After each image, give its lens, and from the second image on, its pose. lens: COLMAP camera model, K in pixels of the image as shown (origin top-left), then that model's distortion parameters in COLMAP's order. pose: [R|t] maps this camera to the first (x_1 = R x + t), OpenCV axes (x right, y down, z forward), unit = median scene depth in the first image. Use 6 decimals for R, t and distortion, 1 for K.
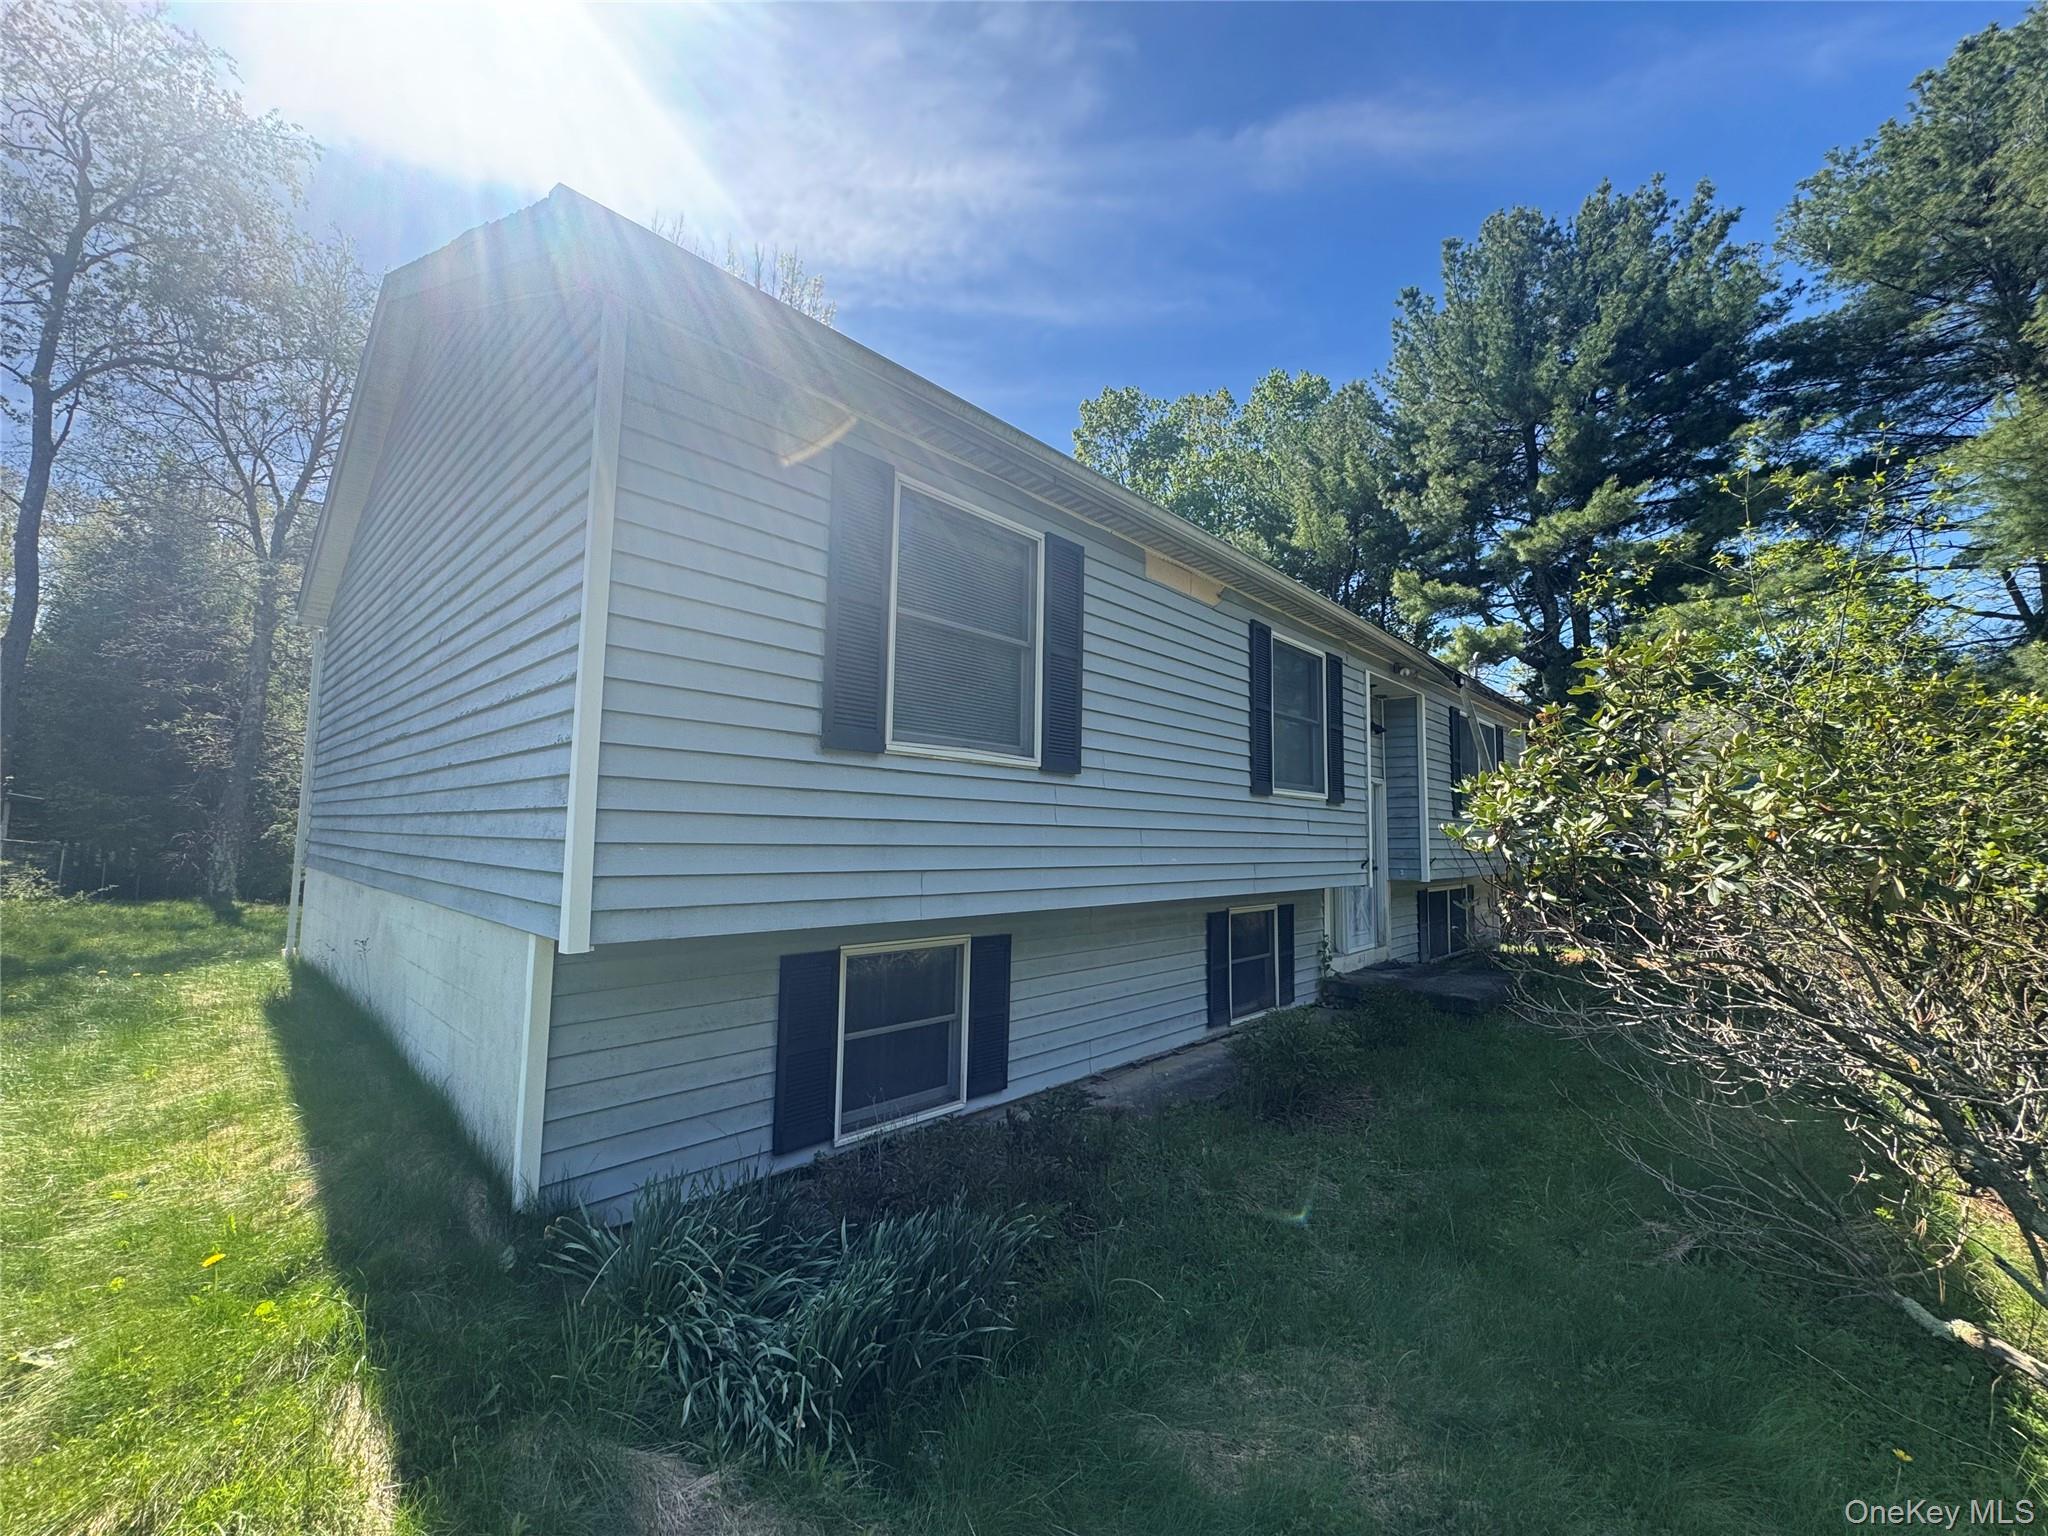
lens RADIAL K [[817.7, 0, 1026.1], [0, 817.7, 766.3], [0, 0, 1]] dist [-0.003278, 0.000546]
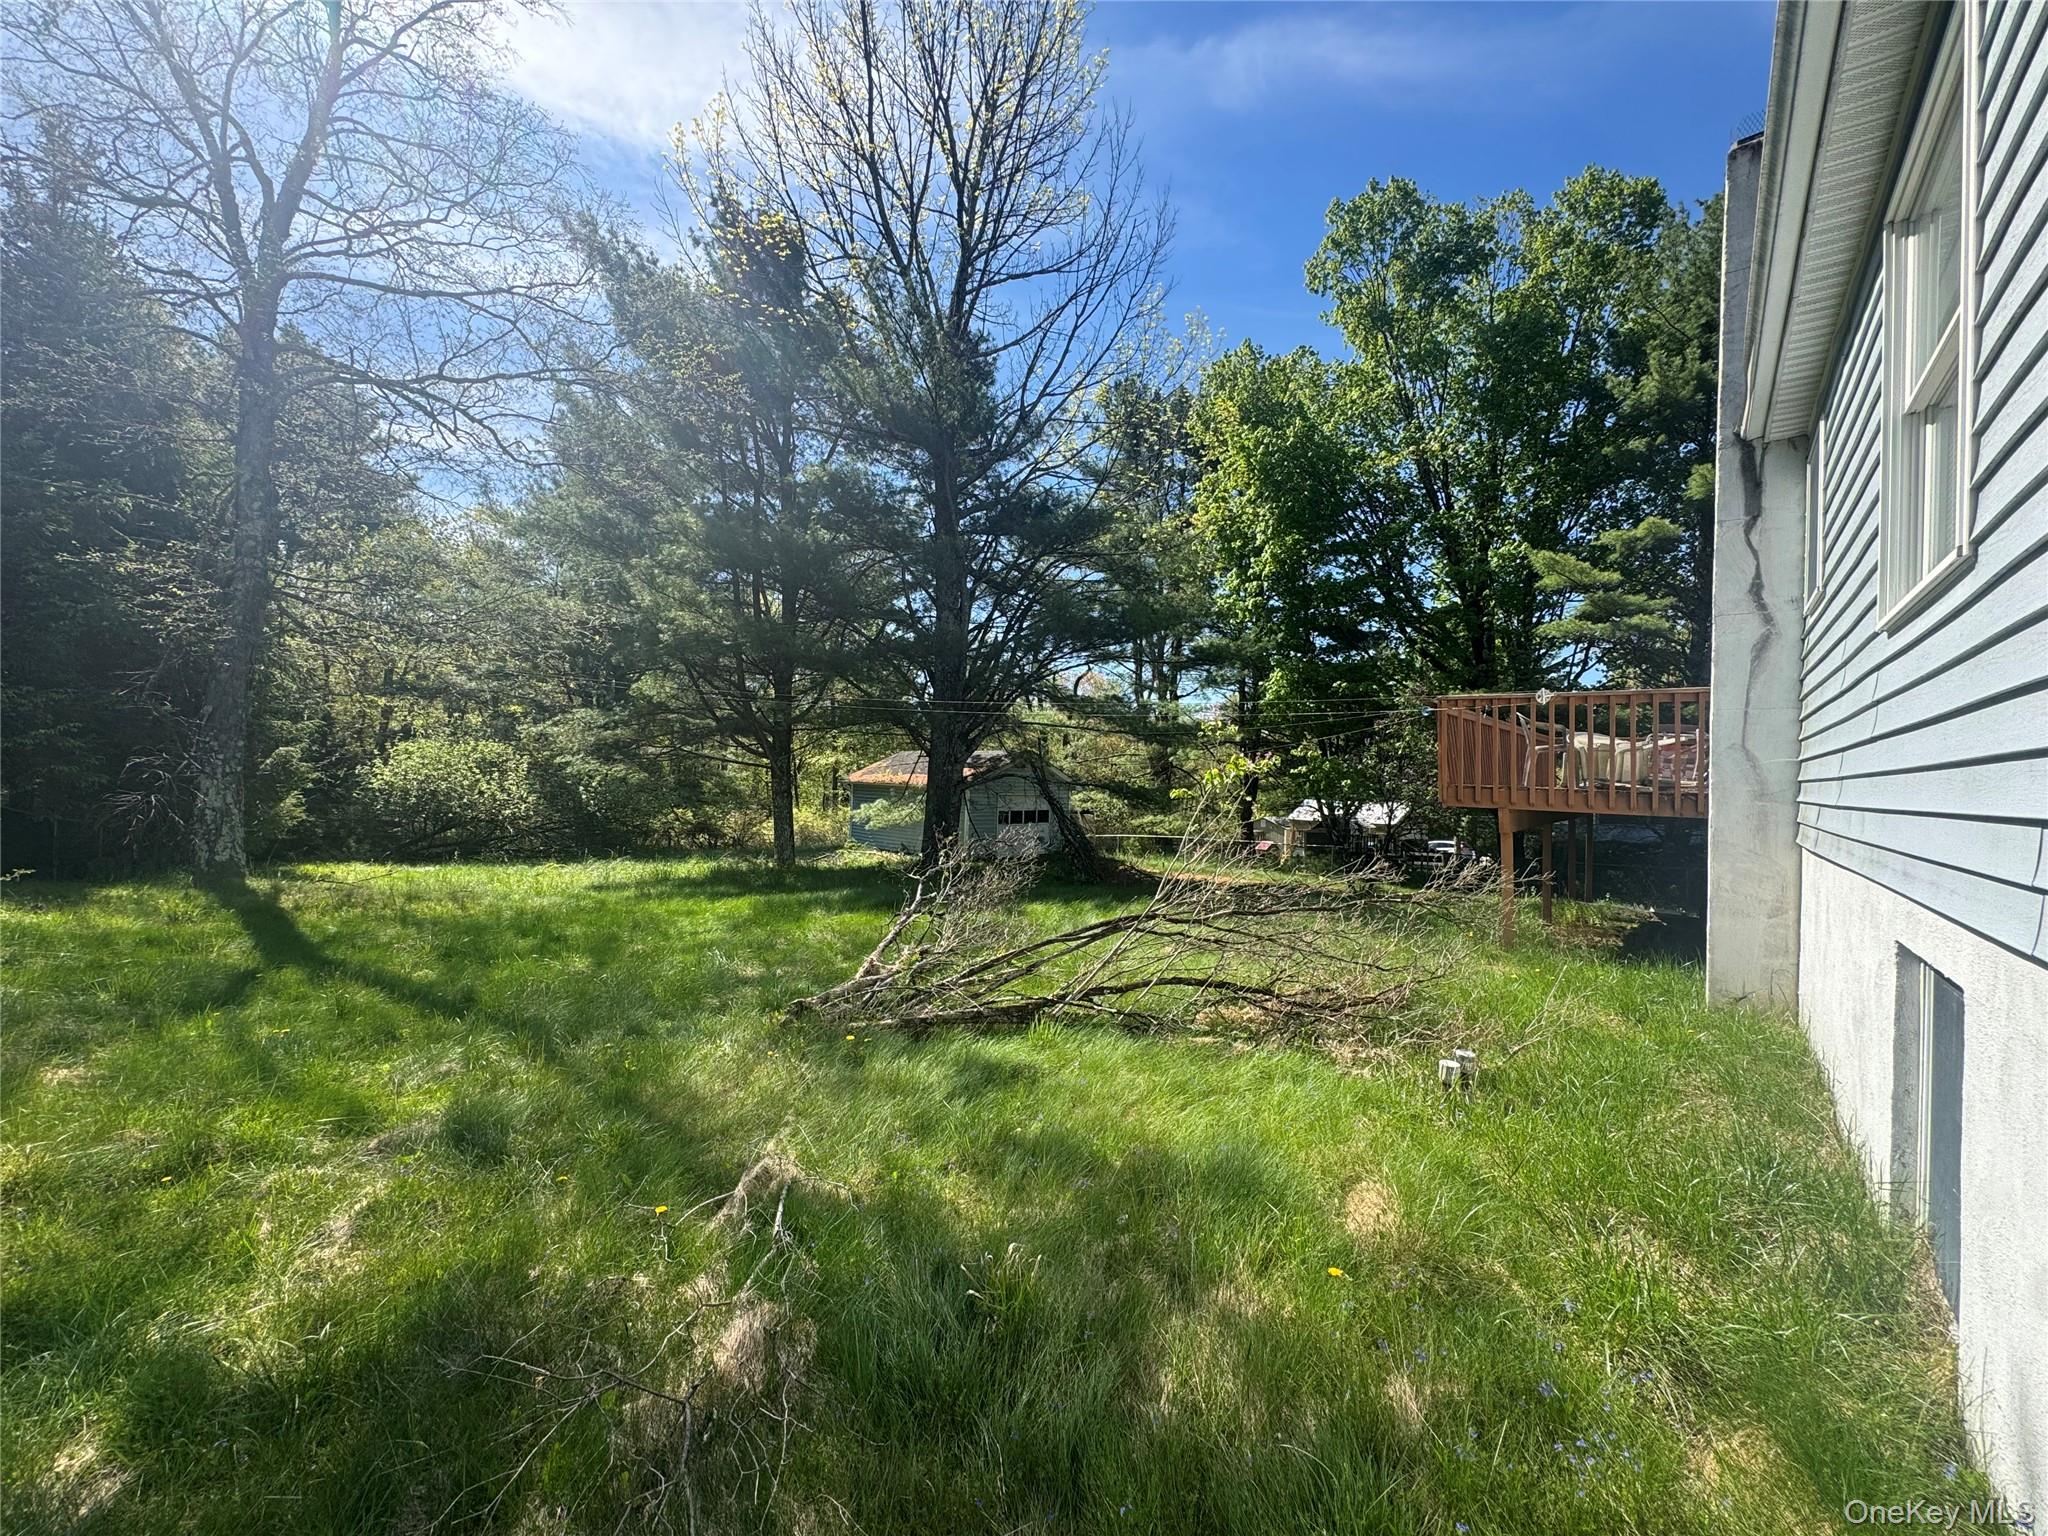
lens RADIAL K [[817.7, 0, 1026.1], [0, 817.7, 766.3], [0, 0, 1]] dist [-0.003278, 0.000546]
pose [[0.998521, 0.003837, 0.054240, -0.451447], [-0.008011, 0.997003, 0.076941, 0.039005], [-0.053782, -0.077262, 0.995559, 0.403922]]
